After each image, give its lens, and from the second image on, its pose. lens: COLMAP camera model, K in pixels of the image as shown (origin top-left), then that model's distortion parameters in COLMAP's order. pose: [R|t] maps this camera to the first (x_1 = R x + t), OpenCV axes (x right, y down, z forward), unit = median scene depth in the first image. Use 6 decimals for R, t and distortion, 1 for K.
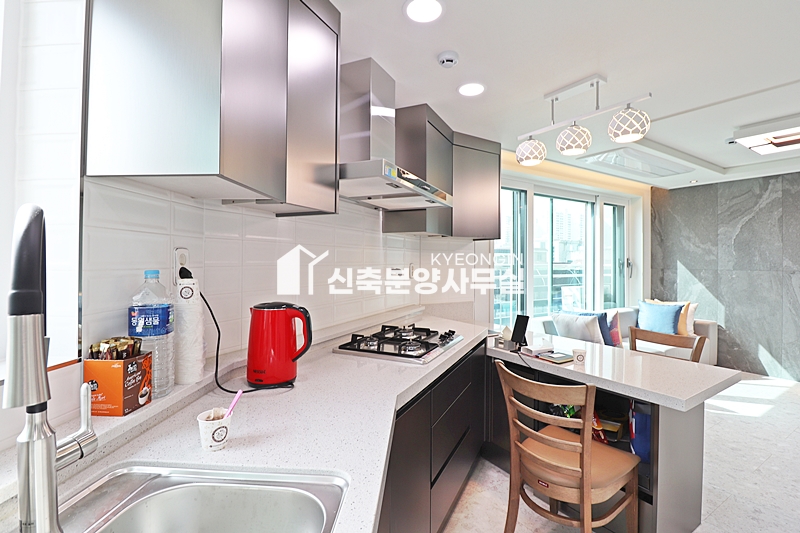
lens RADIAL K [[377.2, 0, 401.8], [0, 377.2, 259.1], [0, 0, 1]] dist [-0.000378, -0.013281]
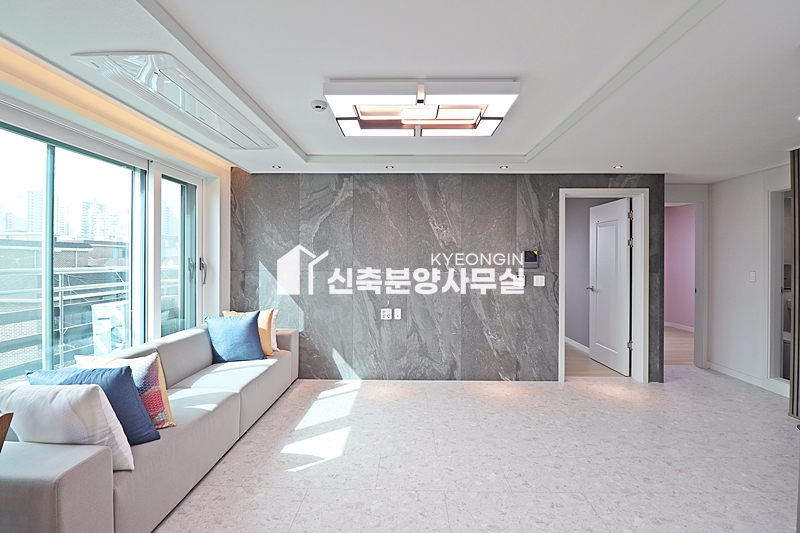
lens RADIAL K [[369.1, 0, 401.5], [0, 369.1, 259.4], [0, 0, 1]] dist [0.000208, -0.014836]
pose [[0.555065, -0.001726, 0.831805, 0.266922], [-0.005463, 0.999969, 0.005721, -0.005898], [-0.831789, -0.007720, 0.555038, 0.332621]]
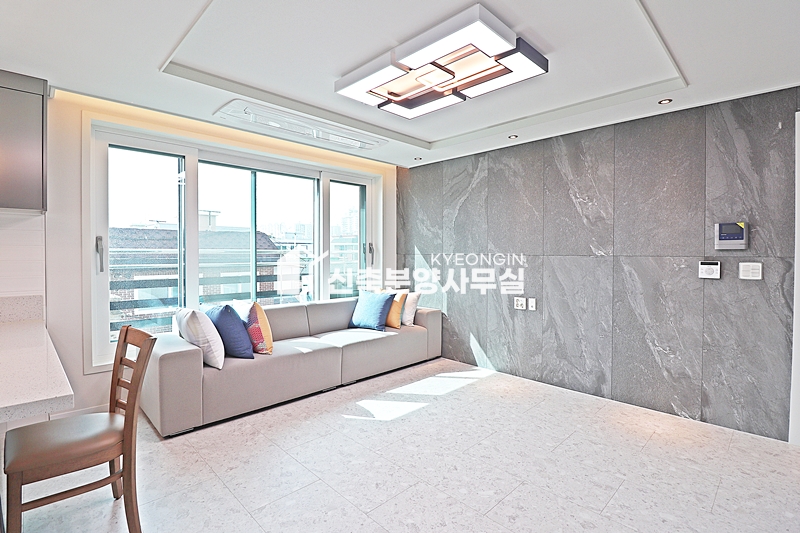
lens RADIAL K [[379.7, 0, 401.6], [0, 379.7, 259.4], [0, 0, 1]] dist [0.000243, -0.014322]
pose [[0.977536, -0.005134, 0.210707, 0.589878], [0.000479, 0.999755, 0.022135, 0.021287], [-0.210769, -0.021537, 0.977299, 0.101145]]
